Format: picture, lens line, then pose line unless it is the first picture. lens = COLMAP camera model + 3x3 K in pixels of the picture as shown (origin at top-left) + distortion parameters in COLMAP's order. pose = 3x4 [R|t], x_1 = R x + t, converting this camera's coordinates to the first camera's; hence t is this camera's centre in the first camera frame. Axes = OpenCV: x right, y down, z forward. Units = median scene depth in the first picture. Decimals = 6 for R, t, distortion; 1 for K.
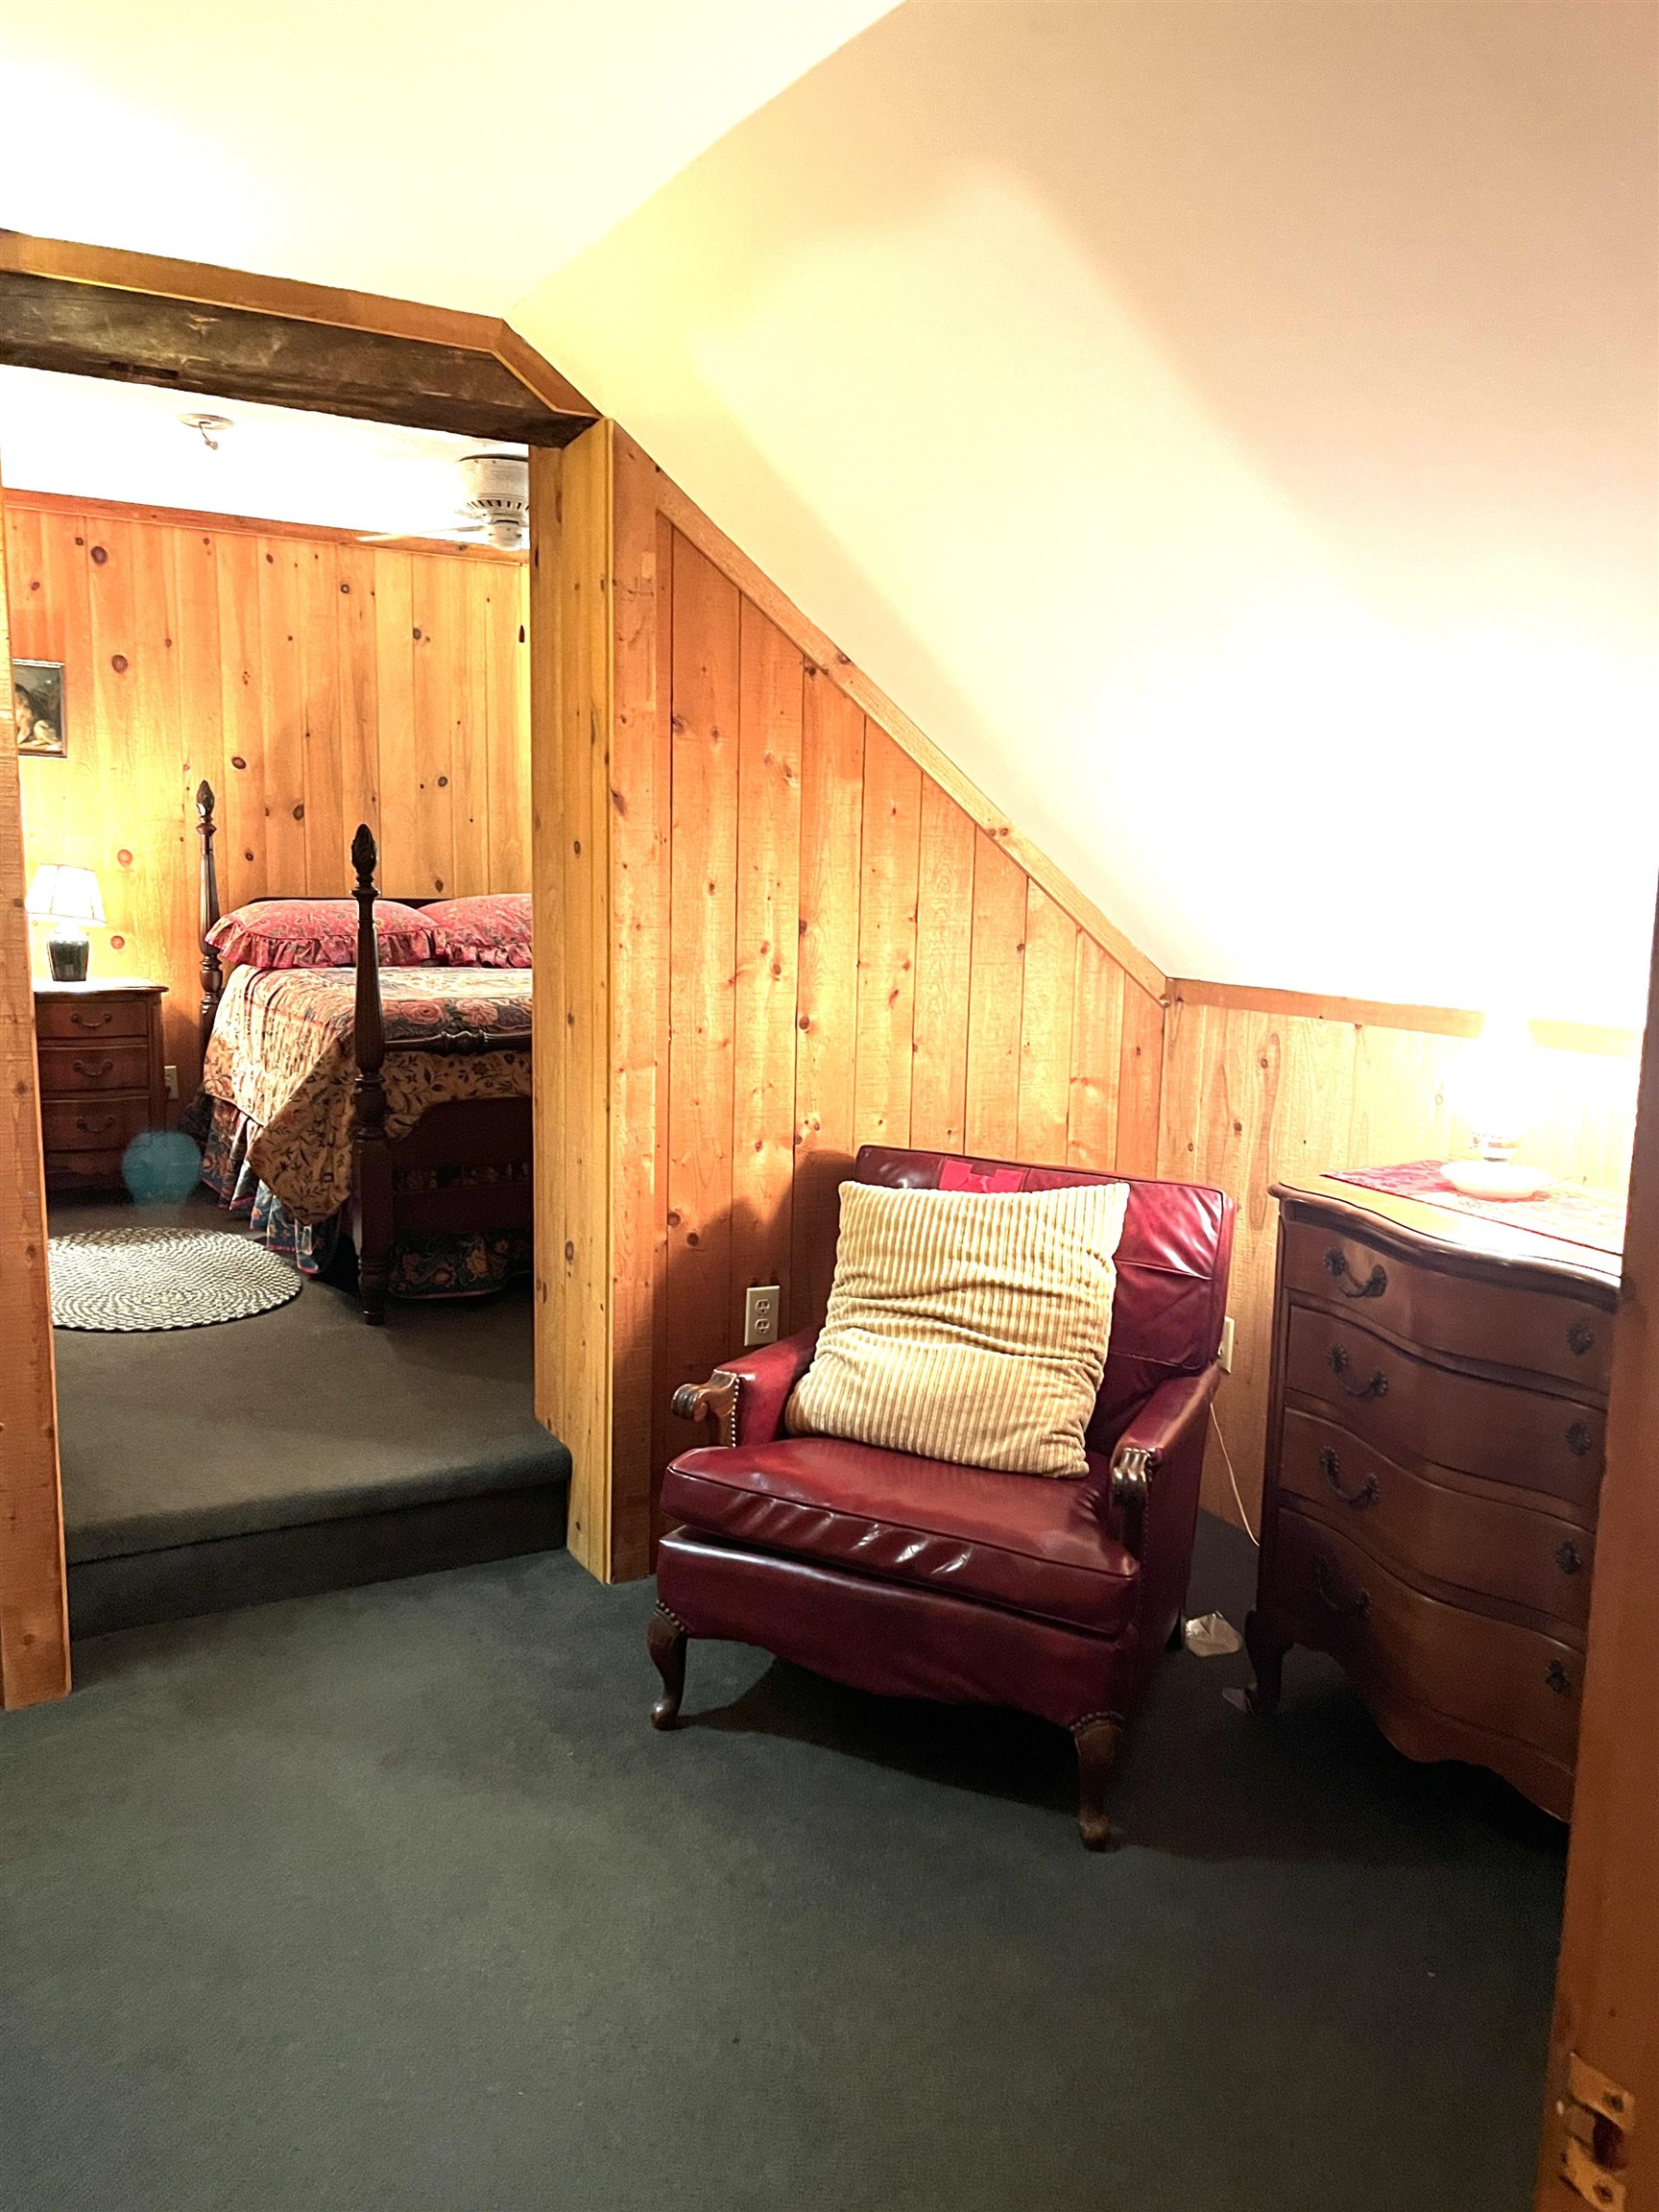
lens RADIAL K [[1666.9, 0, 831.3], [0, 1666.9, 1115.5], [0, 0, 1]] dist [0.015425, -0.026101]
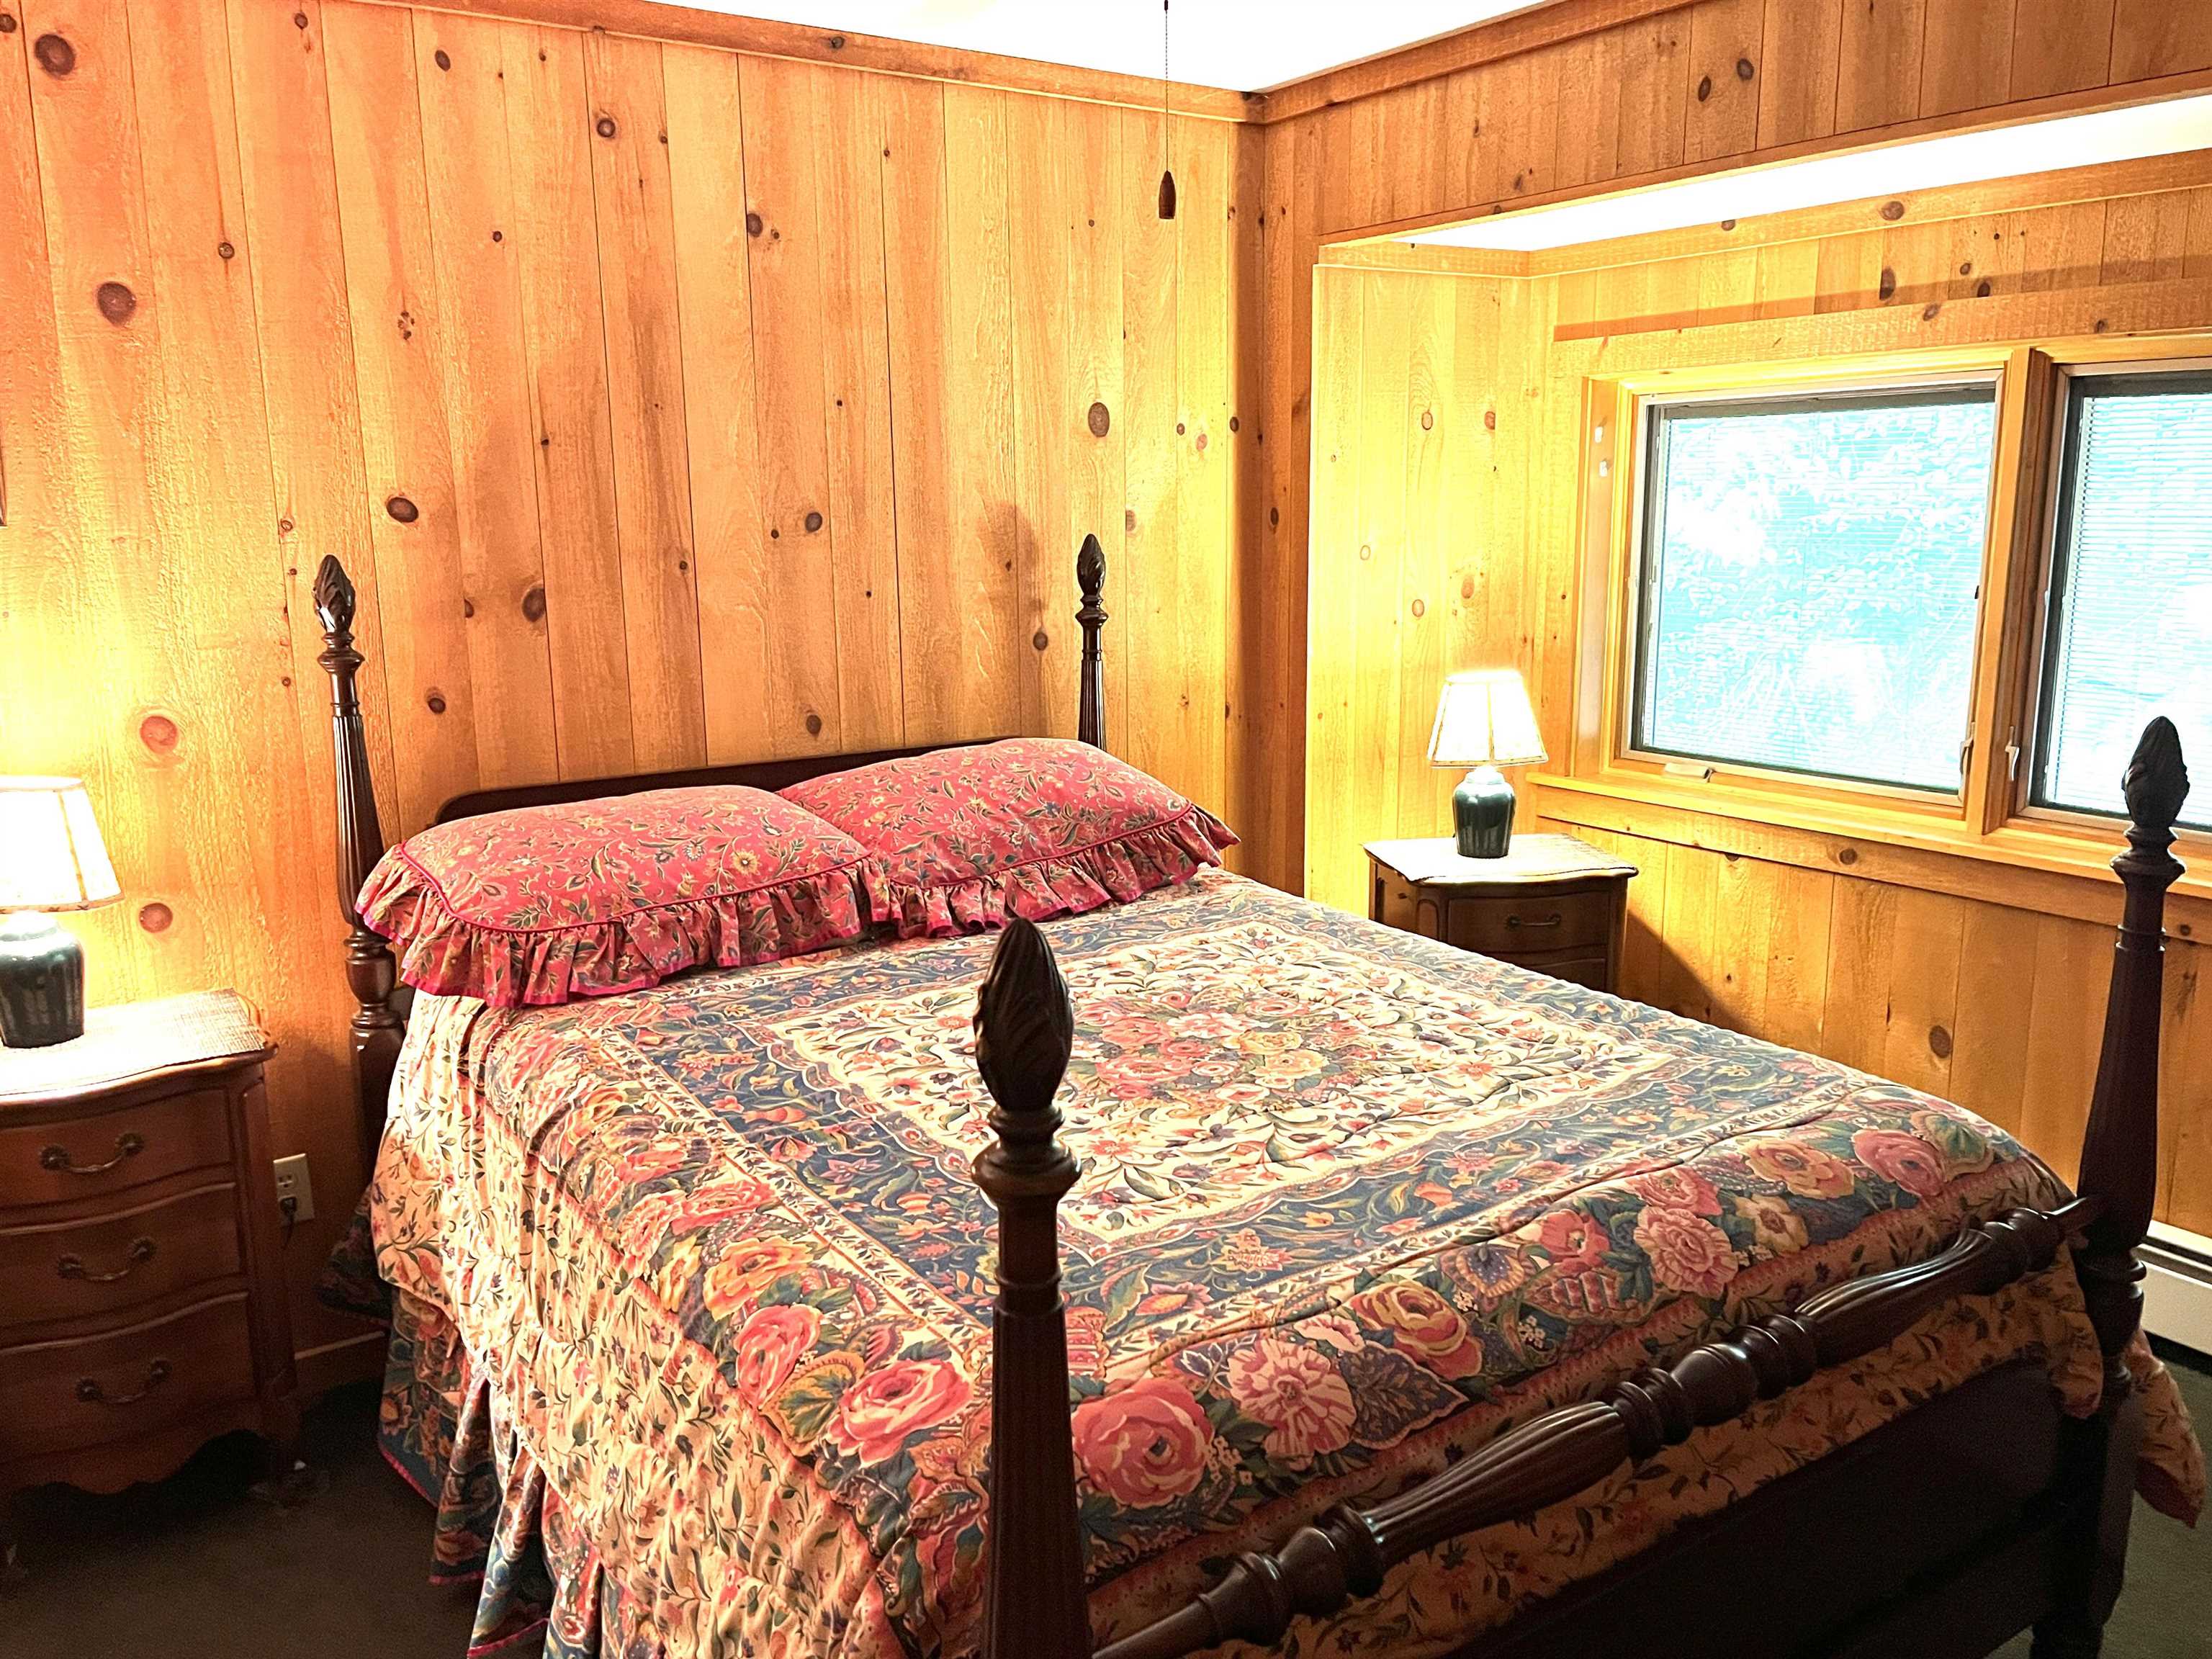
lens RADIAL K [[1666.9, 0, 1106.6], [0, 1666.9, 818.2], [0, 0, 1]] dist [0.015425, -0.026101]
pose [[0.996183, -0.046986, 0.073570, -0.199898], [0.043550, 0.997916, 0.047621, -0.140617], [-0.075654, -0.044235, 0.996152, 0.523936]]
